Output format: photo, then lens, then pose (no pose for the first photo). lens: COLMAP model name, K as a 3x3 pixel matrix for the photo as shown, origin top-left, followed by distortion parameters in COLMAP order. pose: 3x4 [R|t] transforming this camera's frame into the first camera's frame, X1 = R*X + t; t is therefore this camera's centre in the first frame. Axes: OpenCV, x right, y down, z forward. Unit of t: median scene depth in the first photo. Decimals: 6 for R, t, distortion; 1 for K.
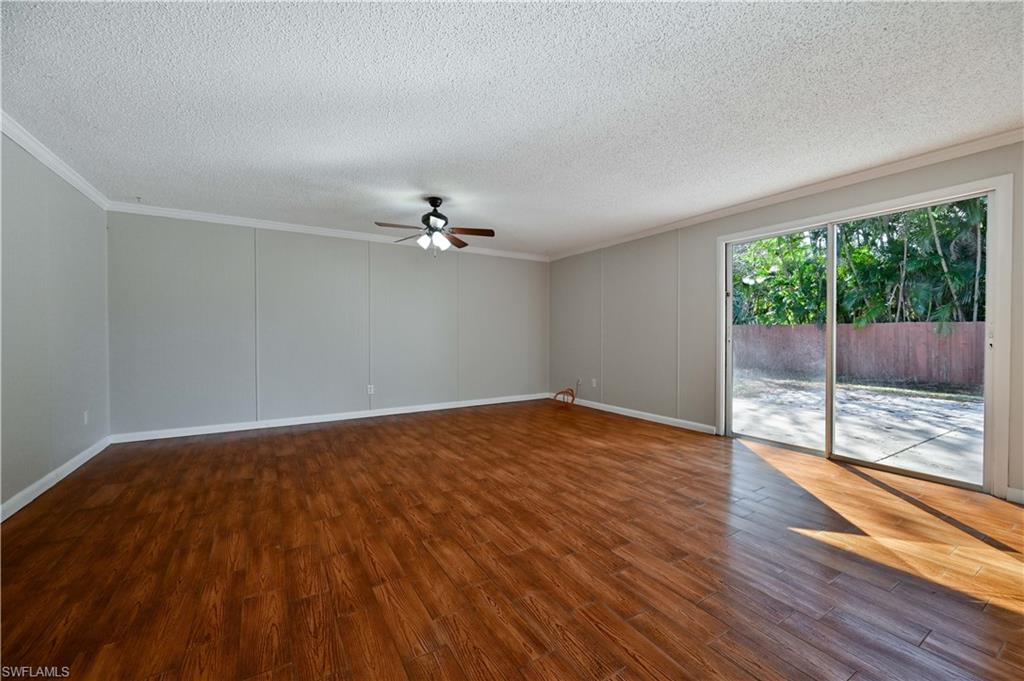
lens RADIAL K [[401.5, 0, 513.0], [0, 401.5, 338.4], [0, 0, 1]] dist [-0.002161, 0.000730]
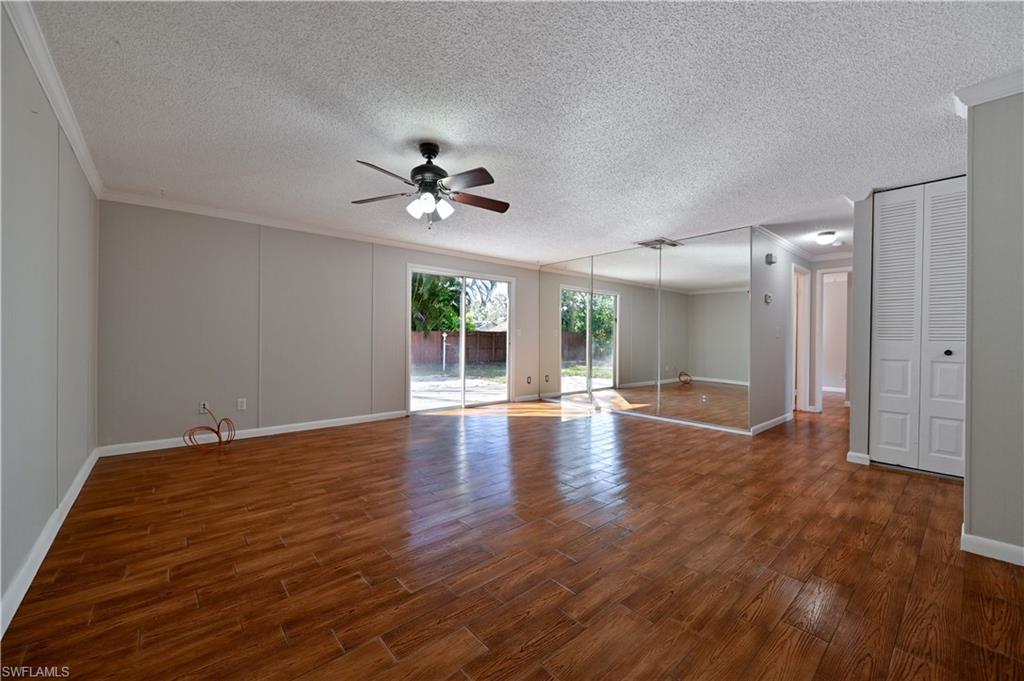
lens RADIAL K [[401.5, 0, 513.0], [0, 401.5, 338.4], [0, 0, 1]] dist [-0.002161, 0.000730]
pose [[-0.162551, 0.001081, 0.986700, -1.246061], [0.004076, 0.999992, -0.000424, -0.012230], [-0.986692, 0.003952, -0.162554, 1.321668]]
